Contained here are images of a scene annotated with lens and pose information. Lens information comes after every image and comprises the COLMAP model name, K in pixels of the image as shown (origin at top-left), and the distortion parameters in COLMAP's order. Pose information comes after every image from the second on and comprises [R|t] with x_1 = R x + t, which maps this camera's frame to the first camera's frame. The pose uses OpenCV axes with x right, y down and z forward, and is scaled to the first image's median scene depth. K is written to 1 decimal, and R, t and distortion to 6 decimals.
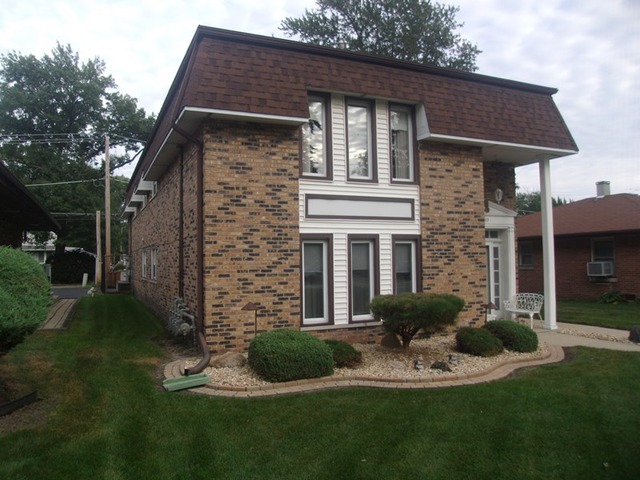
lens RADIAL K [[502.7, 0, 319.9], [0, 502.7, 243.5], [0, 0, 1]] dist [-0.100308, 0.068490]
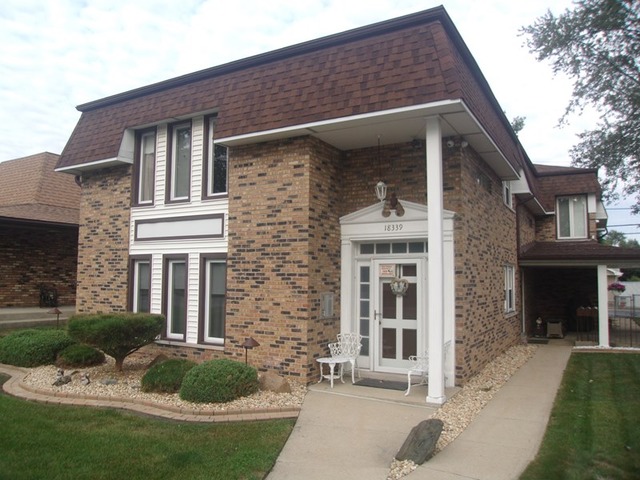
lens RADIAL K [[502.7, 0, 295.8], [0, 502.7, 241.3], [0, 0, 1]] dist [-0.100308, 0.068490]
pose [[0.575989, -0.041294, -0.816414, 1.067503], [0.010608, 0.999017, -0.043046, 0.002089], [0.817389, 0.016134, 0.575860, 0.621514]]
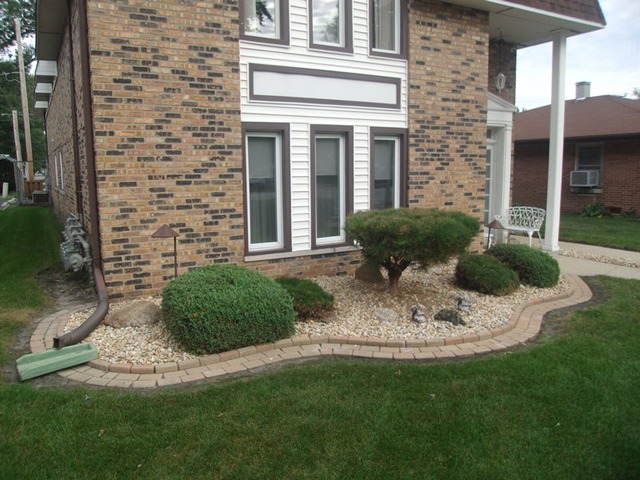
lens RADIAL K [[502.7, 0, 319.8], [0, 502.7, 241.6], [0, 0, 1]] dist [-0.100308, 0.068490]
pose [[0.994958, -0.009958, 0.099798, -0.003242], [-0.008044, 0.983929, 0.178379, 0.017535], [-0.099971, -0.178282, 0.978888, 0.279023]]
